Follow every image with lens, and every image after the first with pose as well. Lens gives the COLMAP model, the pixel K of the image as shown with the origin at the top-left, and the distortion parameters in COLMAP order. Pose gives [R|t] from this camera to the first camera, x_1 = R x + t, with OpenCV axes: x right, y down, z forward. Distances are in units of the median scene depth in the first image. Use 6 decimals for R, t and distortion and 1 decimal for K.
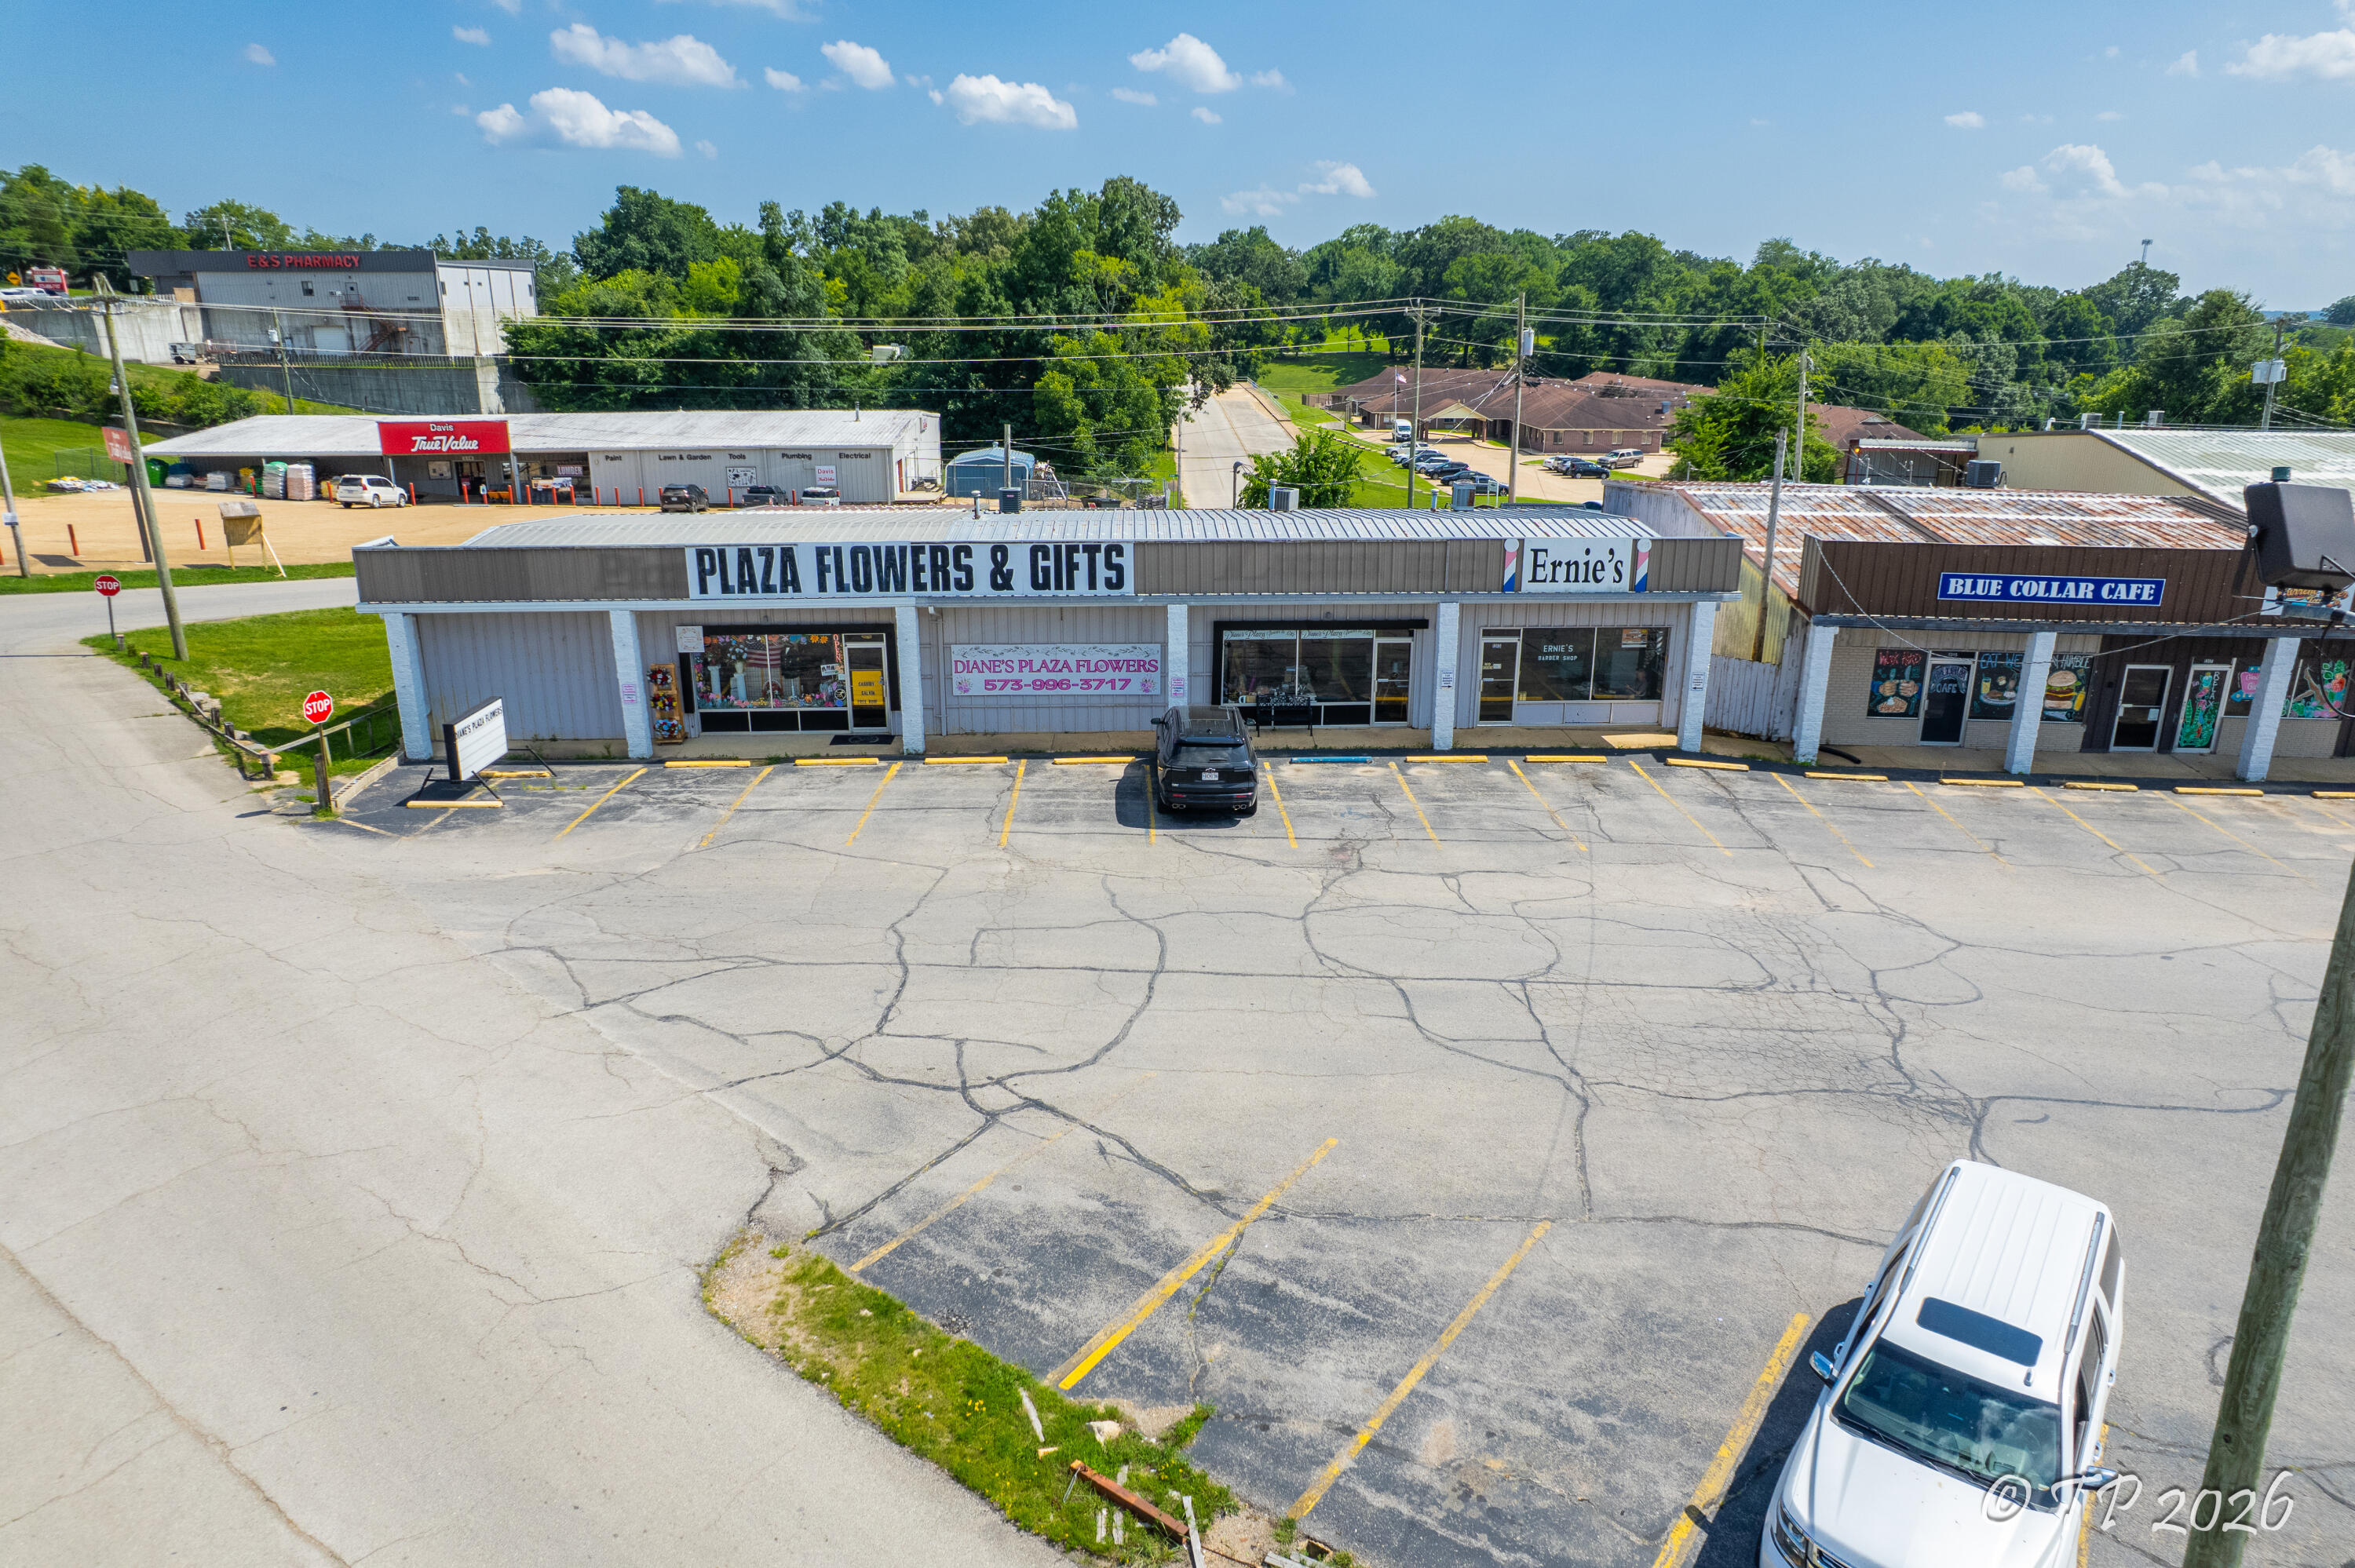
lens RADIAL K [[1518.6, 0, 1177.5], [0, 1518.6, 784.0], [0, 0, 1]] dist [-0.057578, 0.046381]
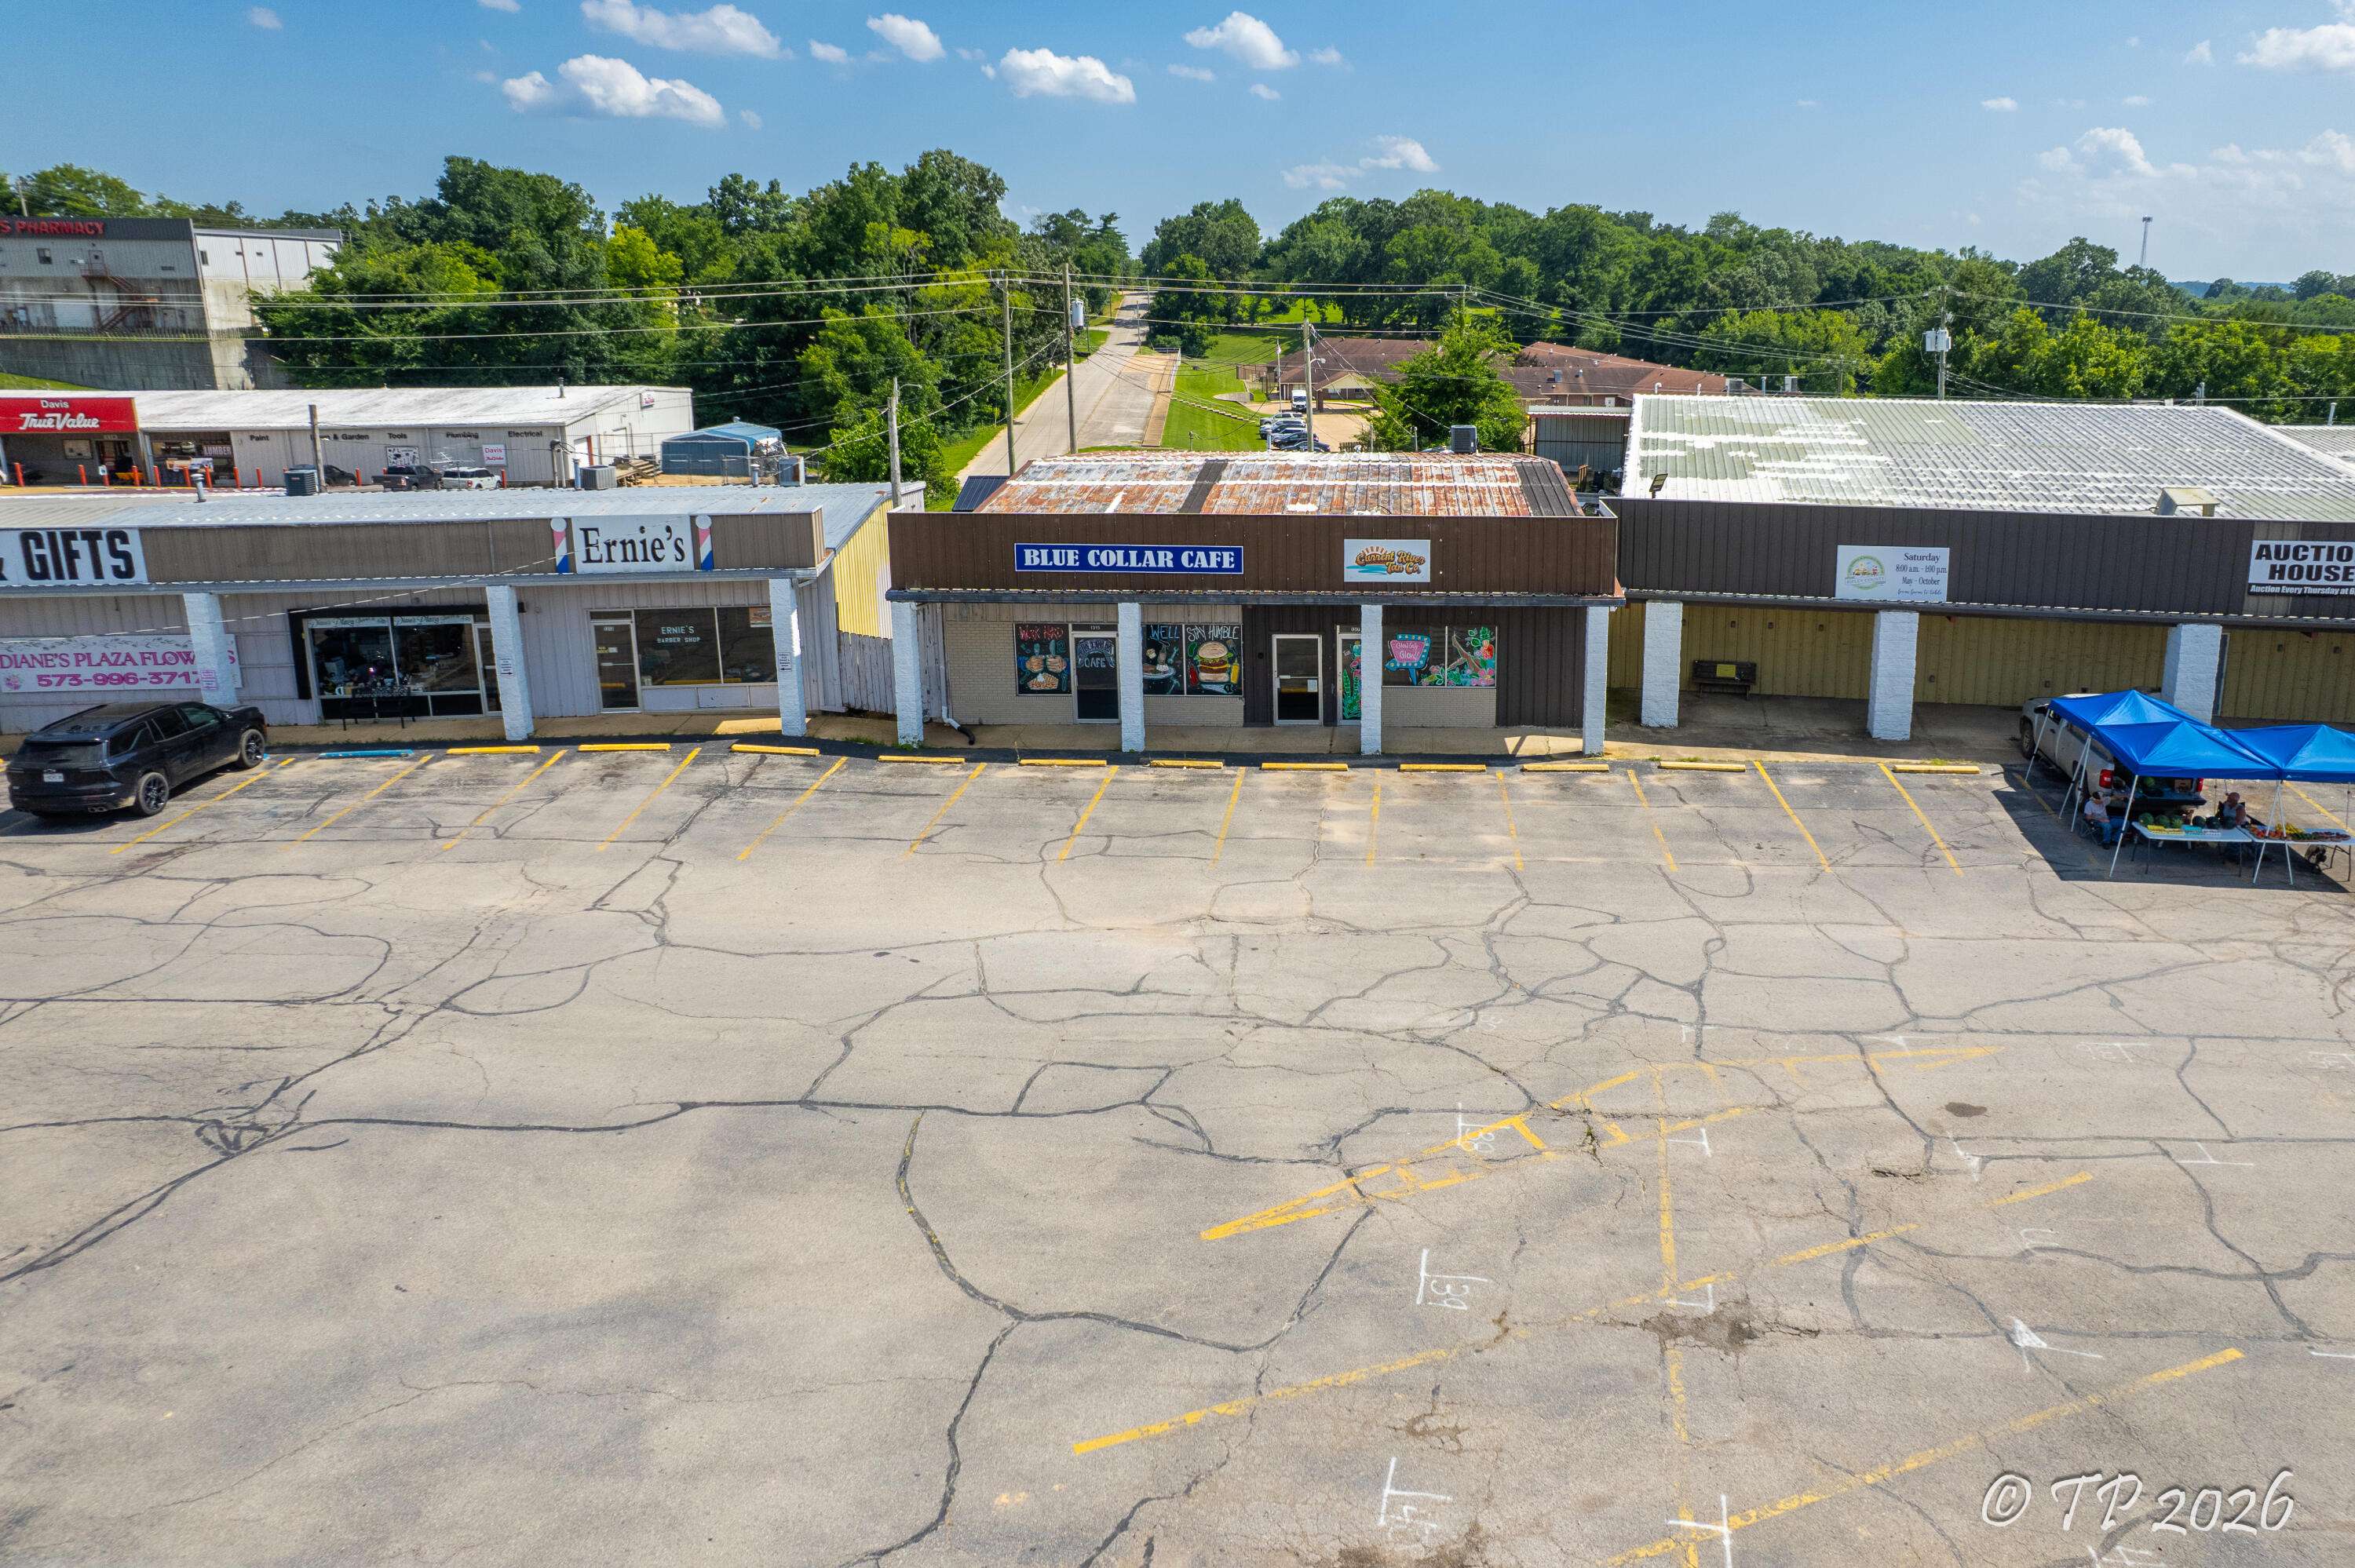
lens RADIAL K [[1556.6, 0, 1182.7], [0, 1556.6, 719.4], [0, 0, 1]] dist [-0.120003, 0.142034]
pose [[0.997044, -0.020640, 0.074010, 0.497541], [0.022617, 0.999407, -0.025963, -0.000815], [-0.073430, 0.027561, 0.996919, 0.009527]]
